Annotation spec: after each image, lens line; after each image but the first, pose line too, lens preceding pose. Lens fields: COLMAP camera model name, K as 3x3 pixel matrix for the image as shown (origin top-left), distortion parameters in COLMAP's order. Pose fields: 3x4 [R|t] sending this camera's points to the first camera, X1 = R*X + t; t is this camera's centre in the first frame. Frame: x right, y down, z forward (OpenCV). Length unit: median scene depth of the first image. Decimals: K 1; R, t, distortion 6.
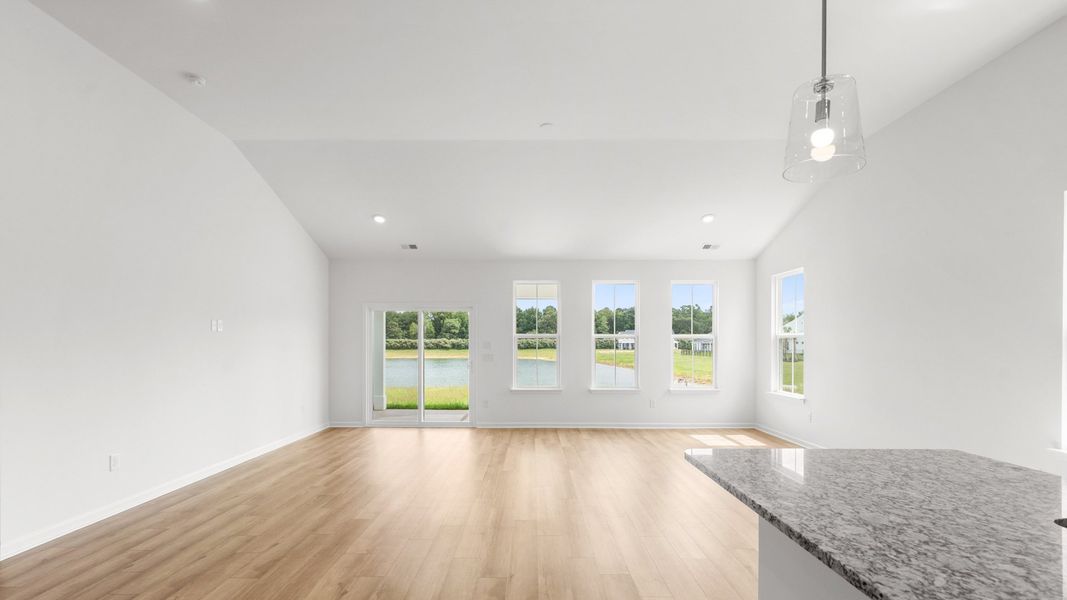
lens RADIAL K [[490.7, 0, 529.1], [0, 490.7, 337.0], [0, 0, 1]] dist [-0.001942, -0.000166]
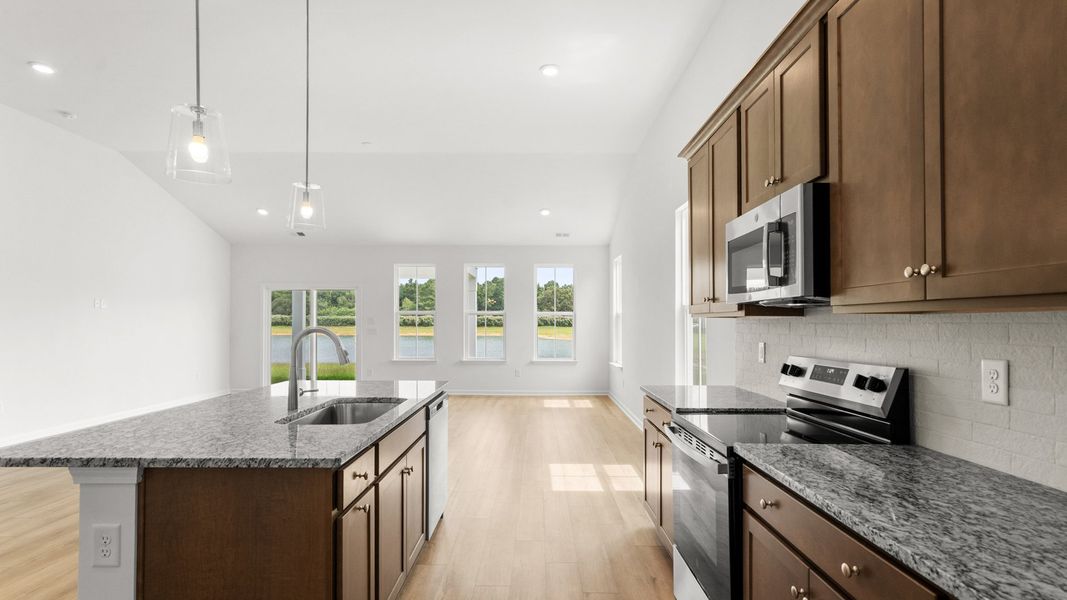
lens RADIAL K [[523.1, 0, 534.0], [0, 523.1, 325.4], [0, 0, 1]] dist [0.000786, 0.000217]
pose [[0.999969, 0.001669, 0.007672, 0.283743], [-0.001837, 0.999757, 0.021956, 0.000613], [-0.007633, -0.021969, 0.999730, -0.214585]]
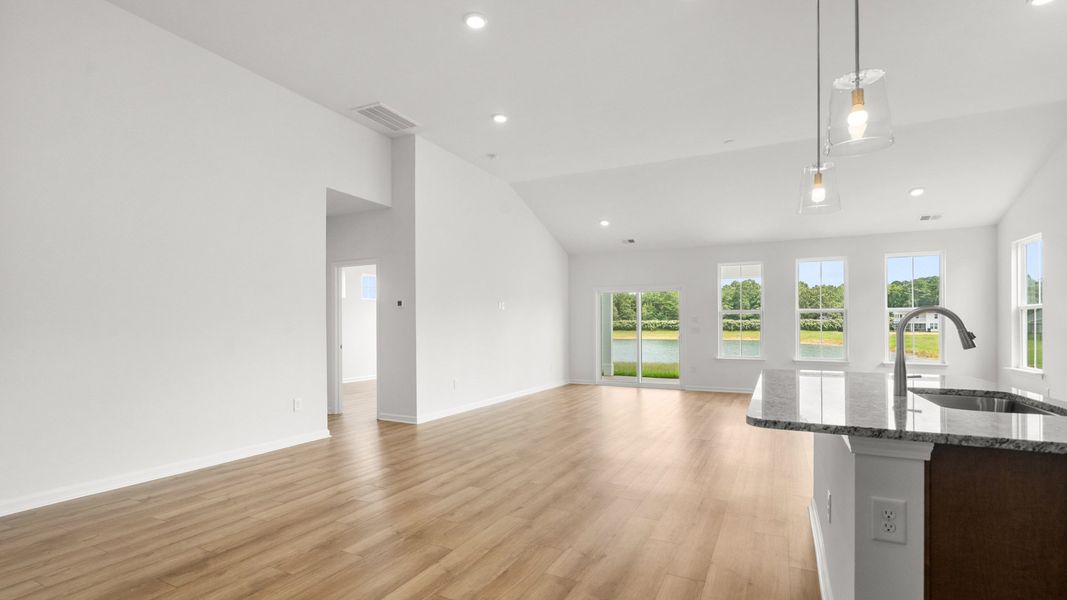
lens RADIAL K [[490.7, 0, 529.1], [0, 490.7, 337.0], [0, 0, 1]] dist [-0.001942, -0.000166]
pose [[0.893060, 0.009375, -0.449841, 0.092709], [0.007582, 0.999327, 0.035880, 0.013340], [0.449874, -0.035453, 0.892388, -0.234345]]
